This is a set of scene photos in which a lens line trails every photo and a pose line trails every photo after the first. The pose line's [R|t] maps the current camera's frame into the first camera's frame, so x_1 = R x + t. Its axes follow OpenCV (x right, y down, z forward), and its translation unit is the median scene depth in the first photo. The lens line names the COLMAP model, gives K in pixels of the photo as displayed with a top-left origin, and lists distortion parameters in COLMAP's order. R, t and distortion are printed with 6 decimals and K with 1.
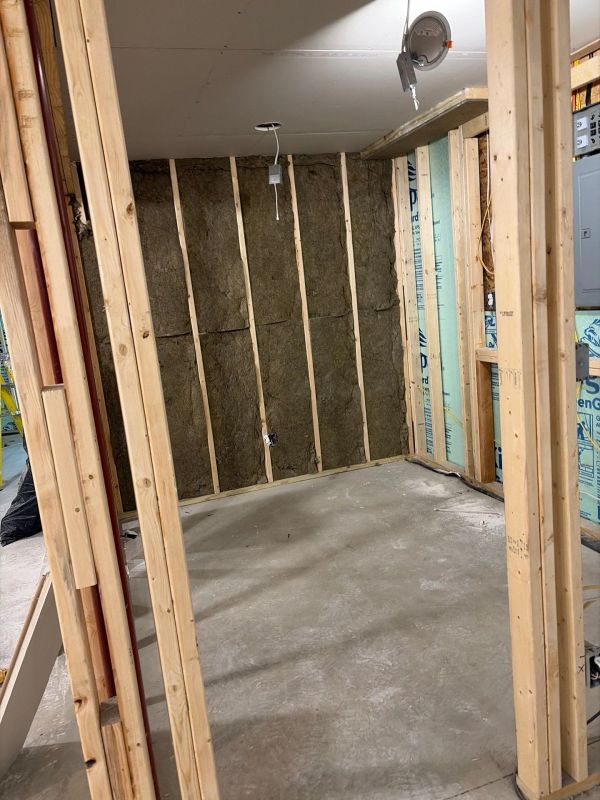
lens RADIAL K [[606.7, 0, 300.0], [0, 606.7, 400.0], [0, 0, 1]] dist [-0.000106, 0.000035]
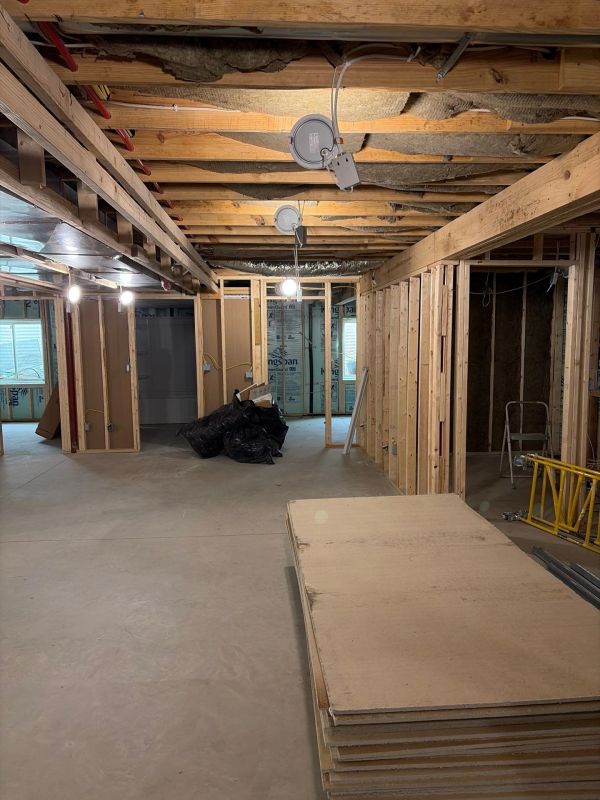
lens RADIAL K [[606.7, 0, 300.0], [0, 606.7, 400.0], [0, 0, 1]] dist [-0.000106, 0.000035]
pose [[0.958676, 0.122083, -0.256973, -0.060216], [-0.135810, 0.990070, -0.036294, 0.114150], [0.249991, 0.069693, 0.965737, -0.829348]]
